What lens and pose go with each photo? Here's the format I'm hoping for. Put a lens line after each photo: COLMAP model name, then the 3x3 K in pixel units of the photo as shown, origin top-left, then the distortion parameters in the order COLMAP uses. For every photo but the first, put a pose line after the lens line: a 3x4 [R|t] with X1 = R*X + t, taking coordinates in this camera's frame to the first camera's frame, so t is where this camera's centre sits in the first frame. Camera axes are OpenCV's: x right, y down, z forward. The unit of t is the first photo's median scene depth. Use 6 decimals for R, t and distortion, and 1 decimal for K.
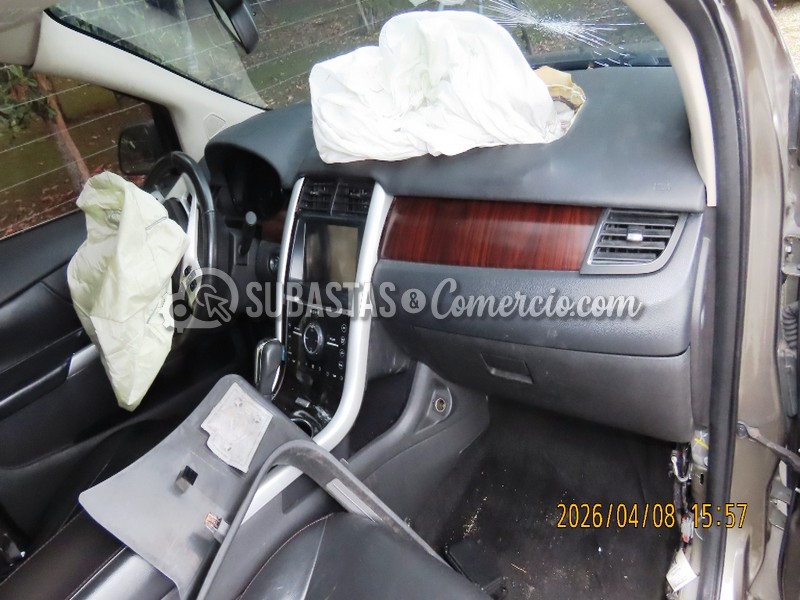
lens RADIAL K [[583.7, 0, 413.9], [0, 583.7, 284.4], [0, 0, 1]] dist [-0.004113, -0.003034]
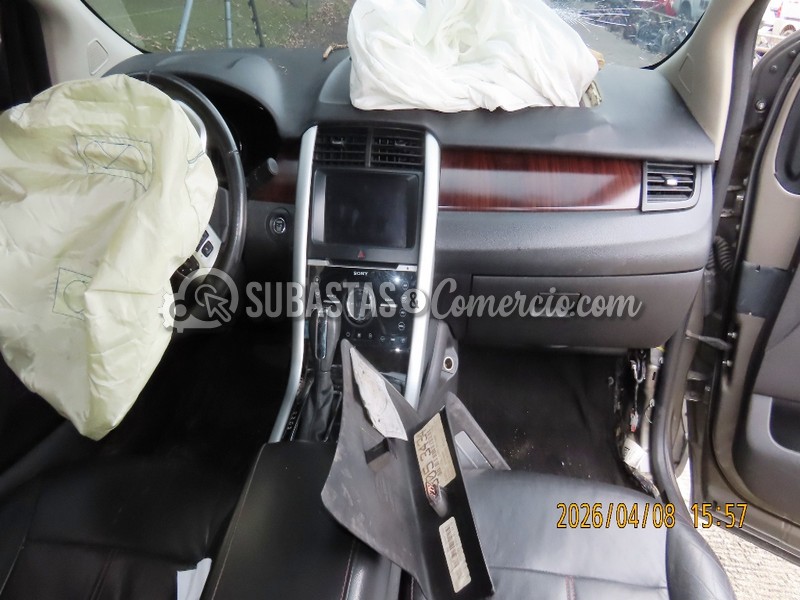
lens RADIAL K [[564.2, 0, 400.0], [0, 564.2, 300.0], [0, 0, 1]] dist [0.004518, 0.003350]
pose [[0.789149, -0.070830, 0.610103, -0.634150], [0.088742, 0.996054, 0.000852, 0.089744], [-0.607756, 0.053469, 0.792321, 0.266492]]
